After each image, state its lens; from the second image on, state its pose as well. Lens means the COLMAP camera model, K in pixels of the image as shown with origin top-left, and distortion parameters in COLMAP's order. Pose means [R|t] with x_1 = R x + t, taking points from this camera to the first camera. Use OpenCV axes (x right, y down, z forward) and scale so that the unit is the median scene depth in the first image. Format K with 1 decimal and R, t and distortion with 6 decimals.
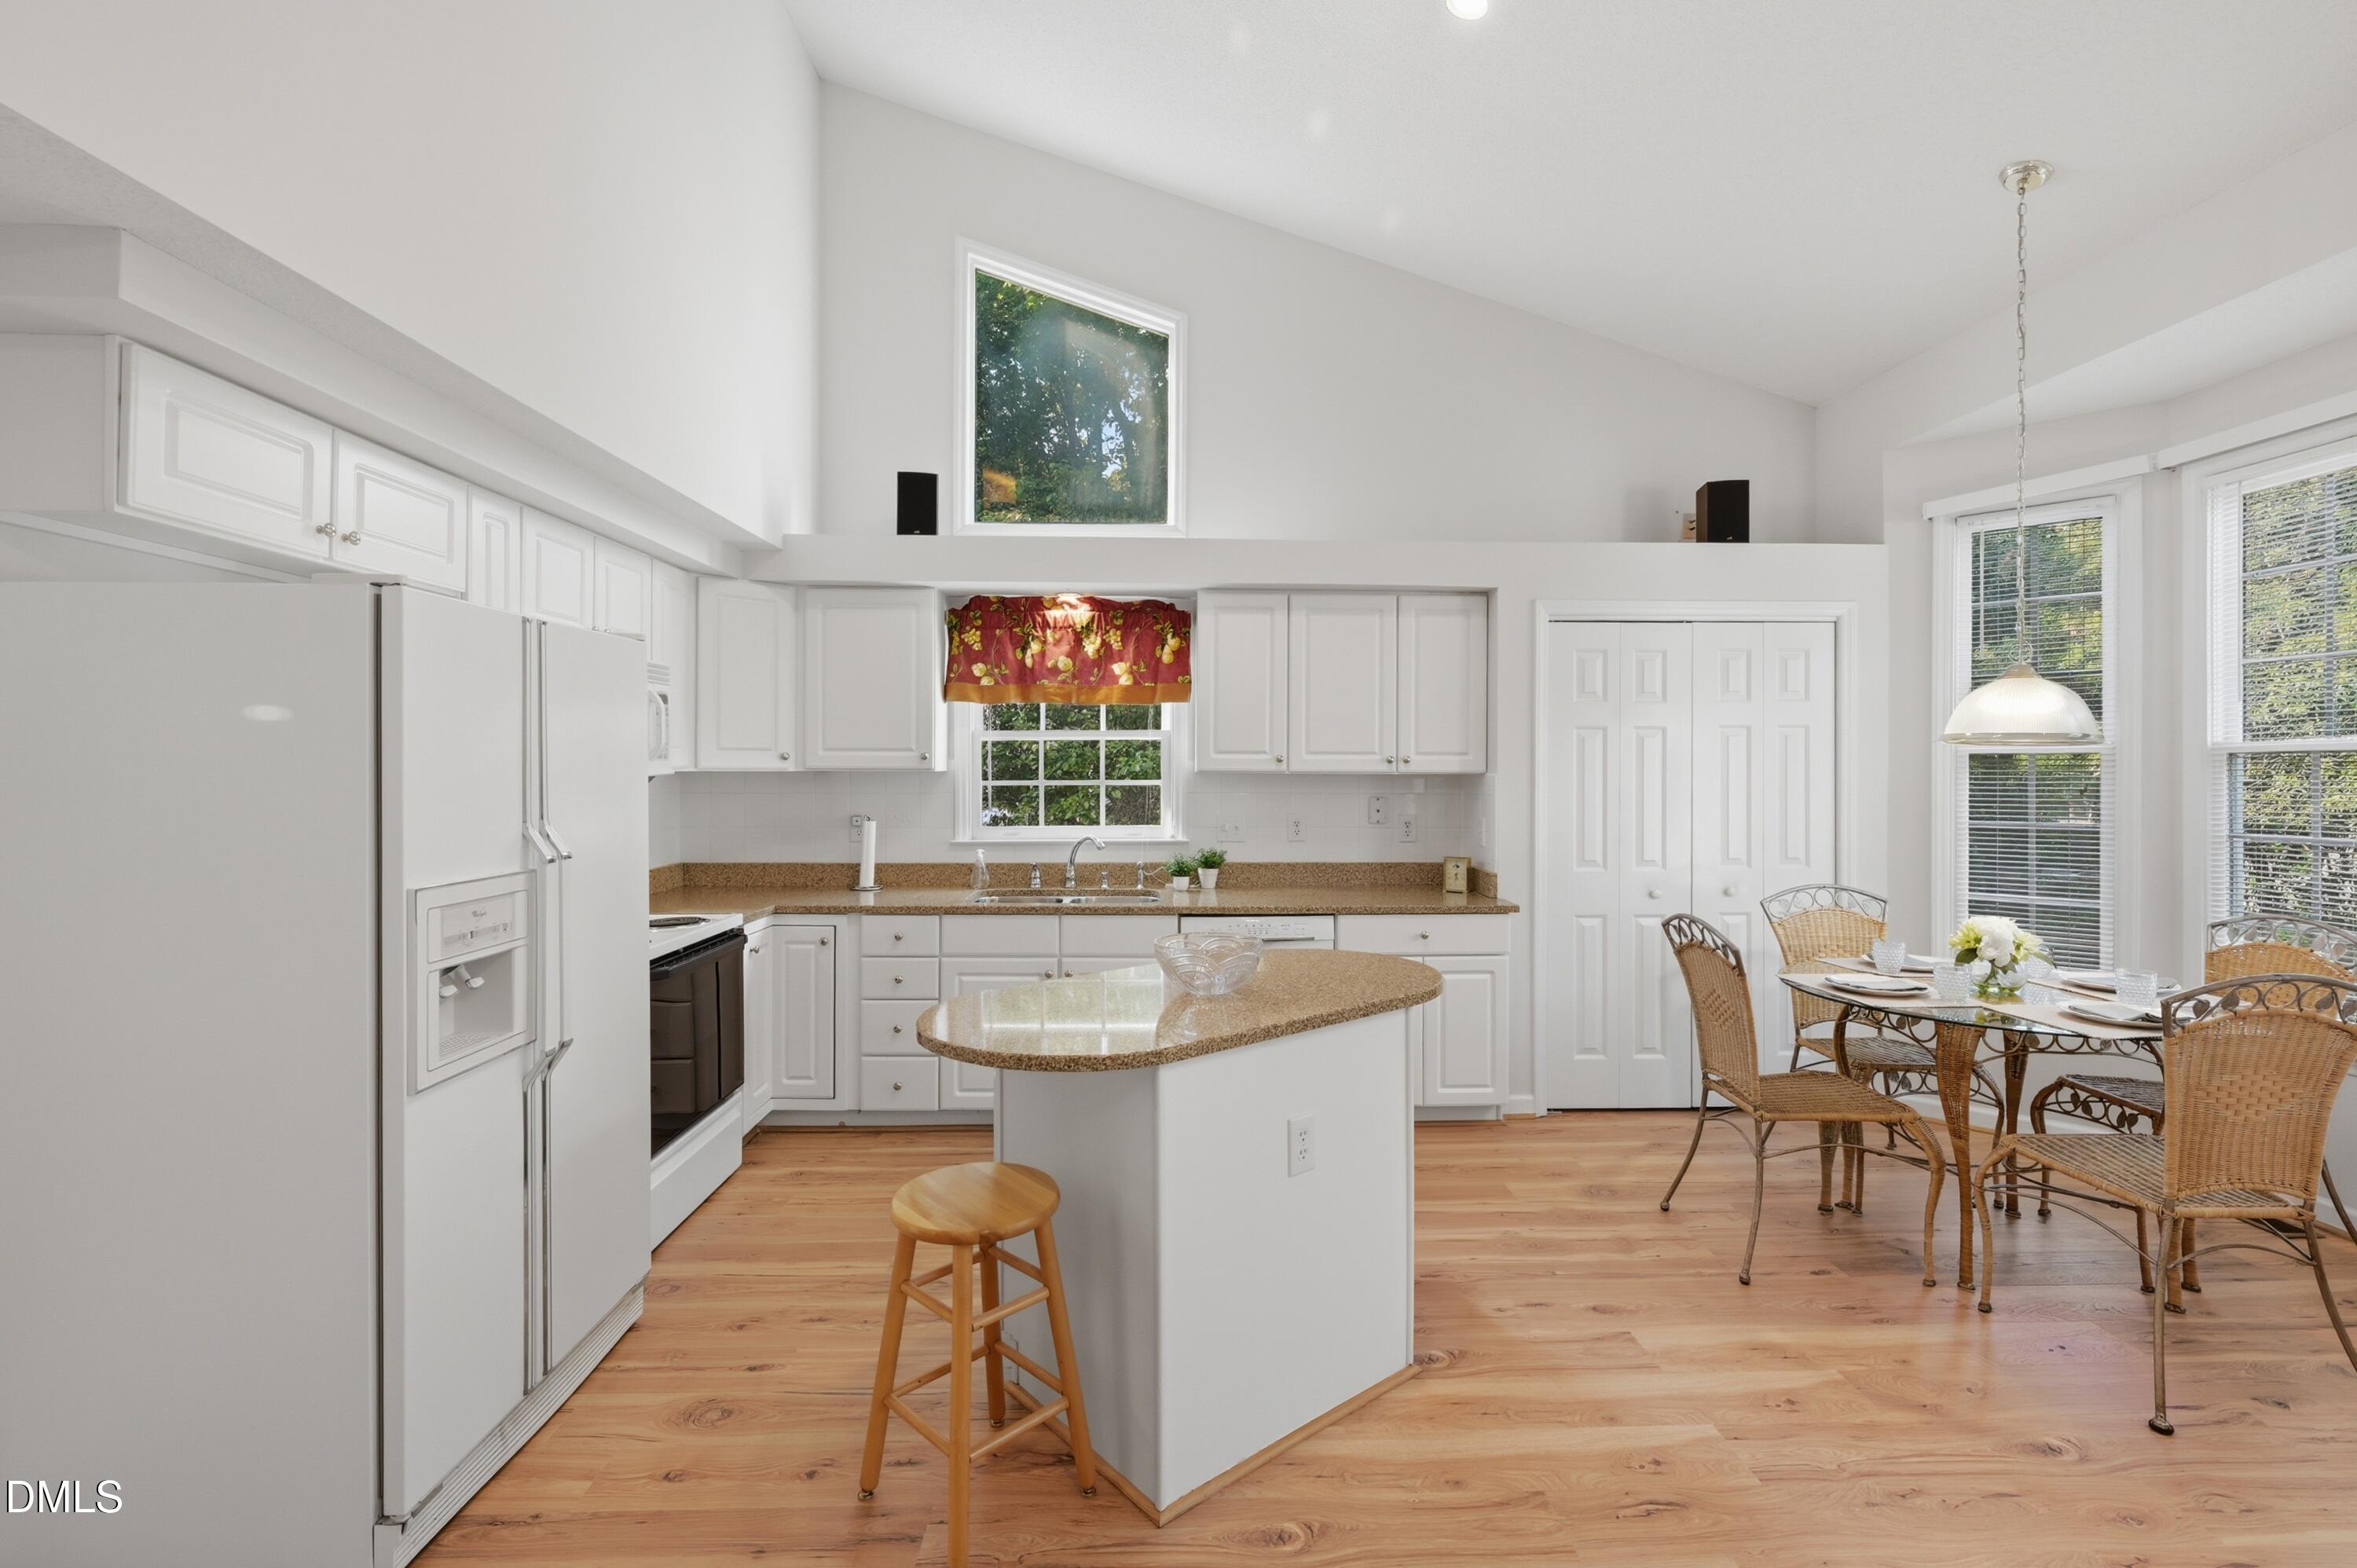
lens RADIAL K [[1049.3, 0, 1185.6], [0, 1049.3, 770.4], [0, 0, 1]] dist [-0.001190, -0.000069]
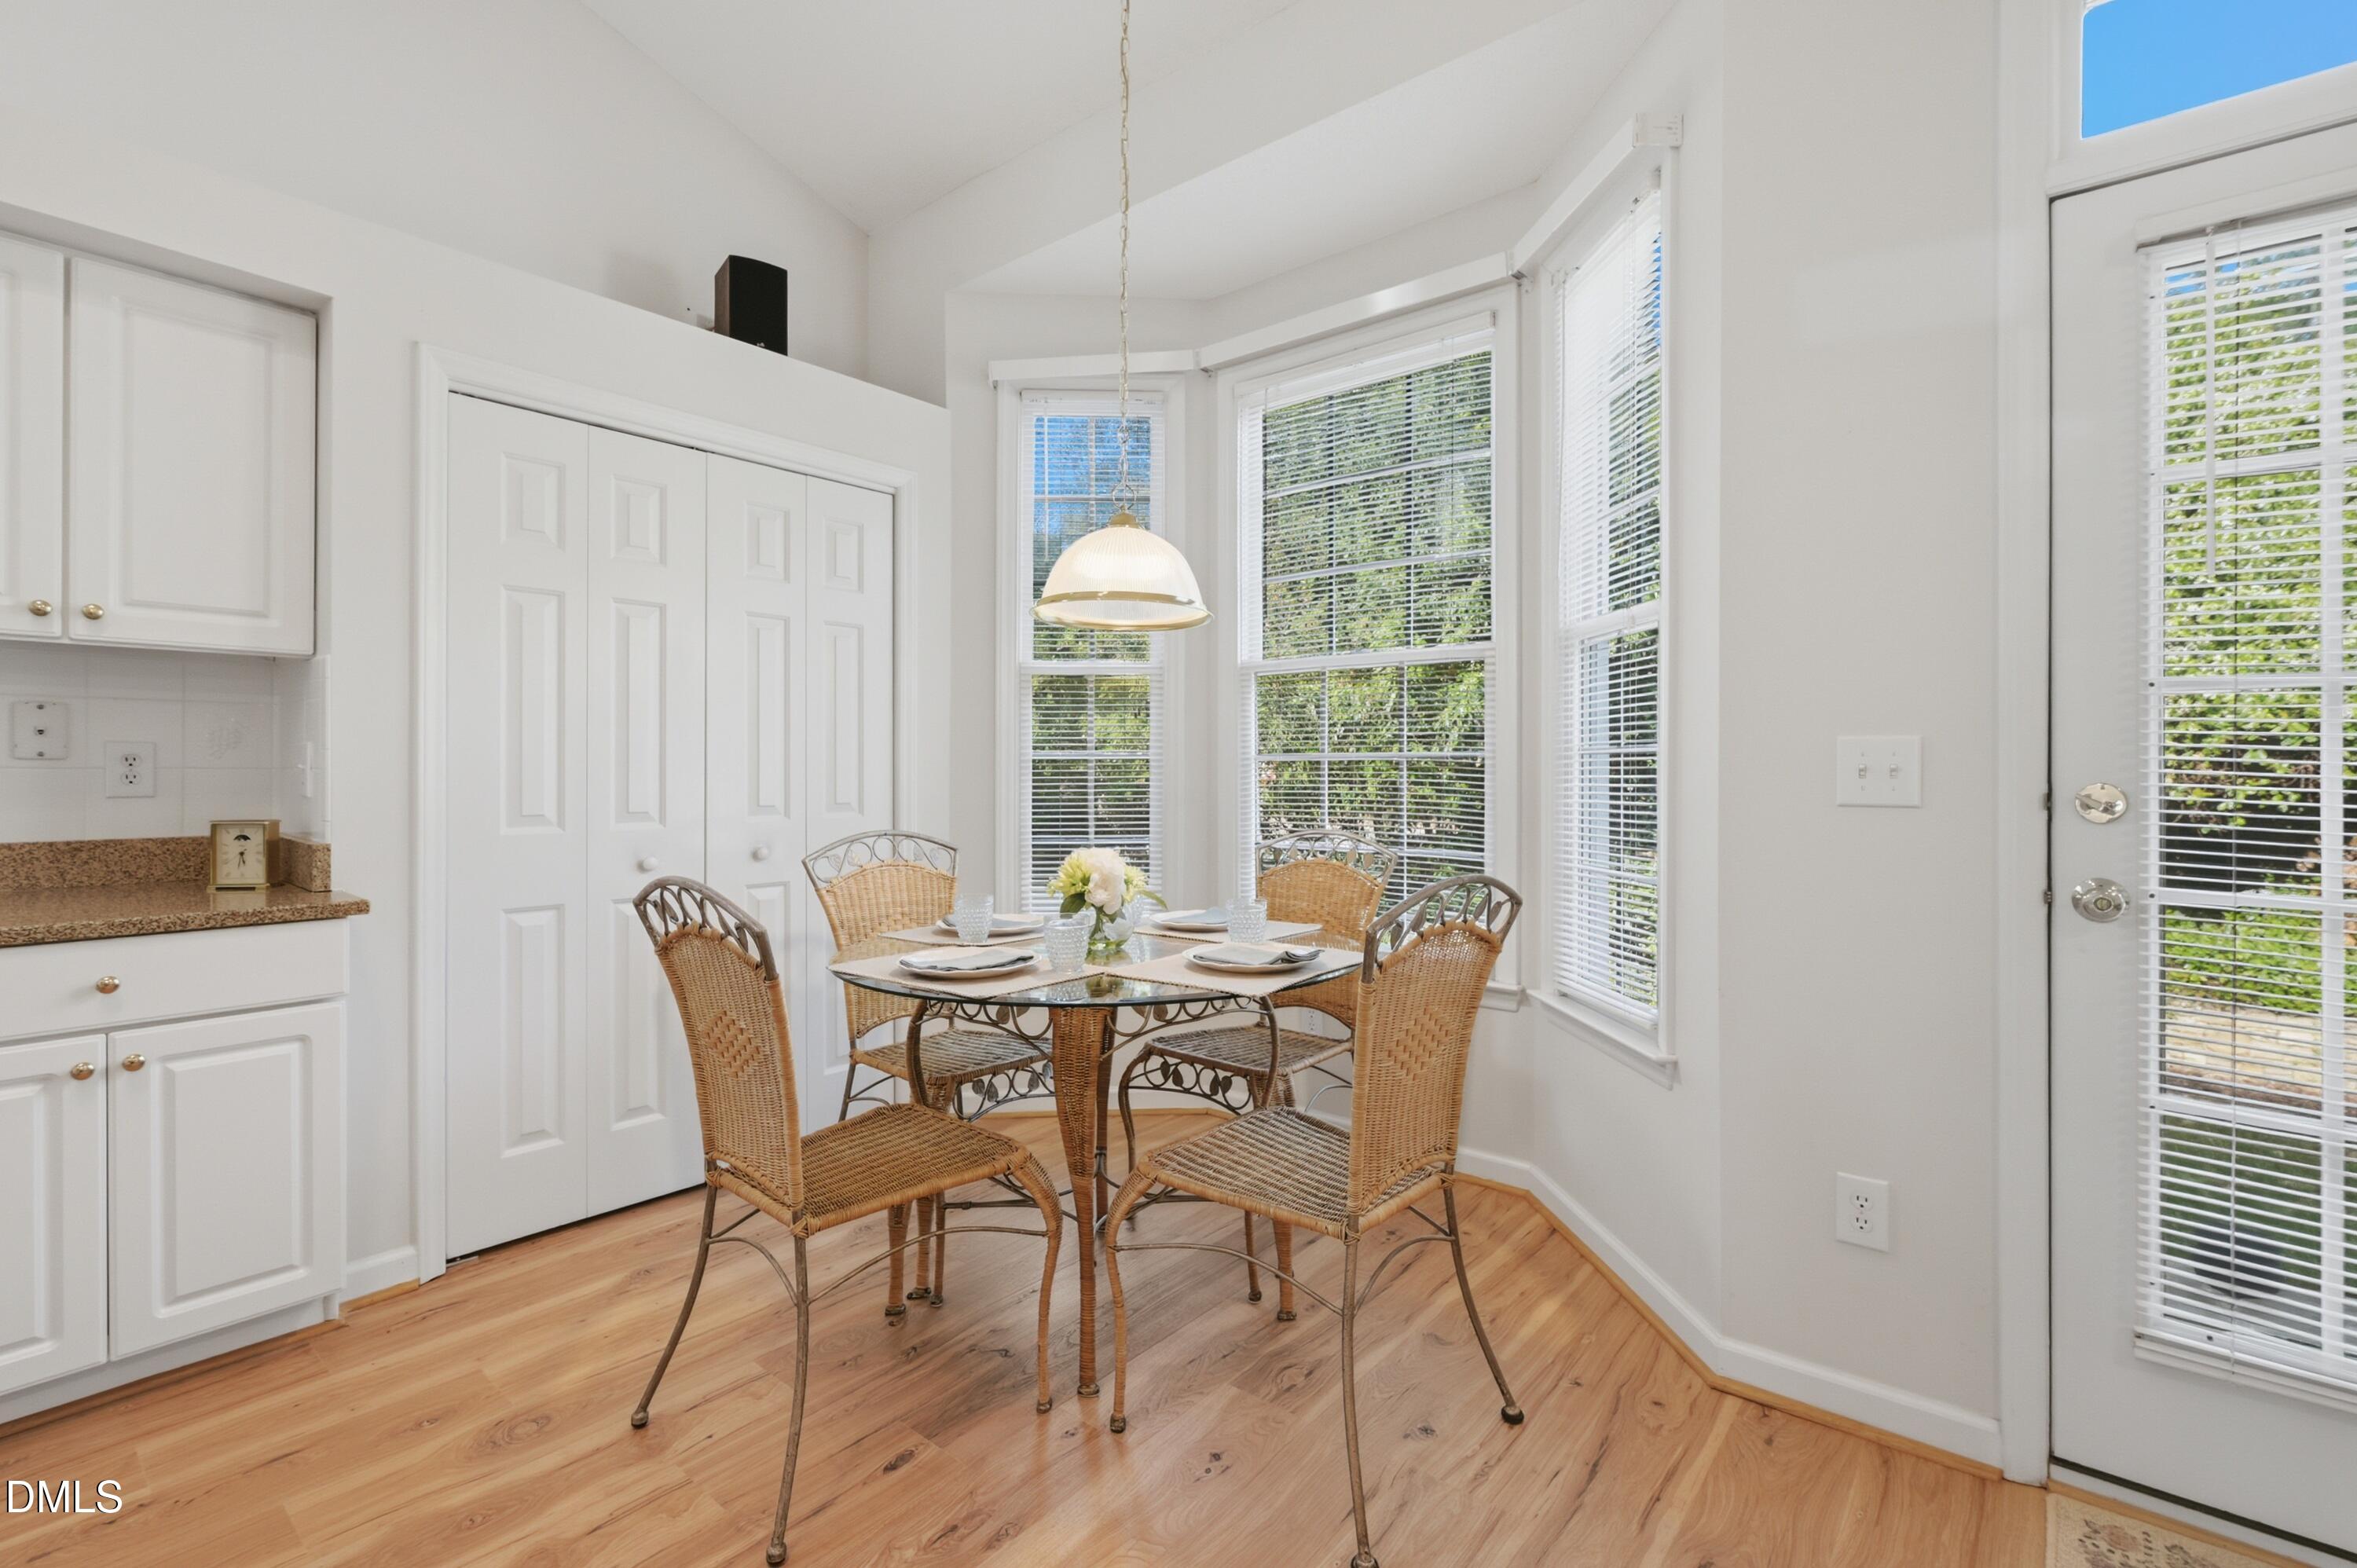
lens RADIAL K [[1049.3, 0, 1185.6], [0, 1049.3, 770.4], [0, 0, 1]] dist [-0.001190, -0.000069]
pose [[0.657204, 0.001127, 0.753712, 0.230030], [-0.000144, 0.999999, -0.001370, 0.077960], [-0.753713, 0.000792, 0.657203, 0.423782]]
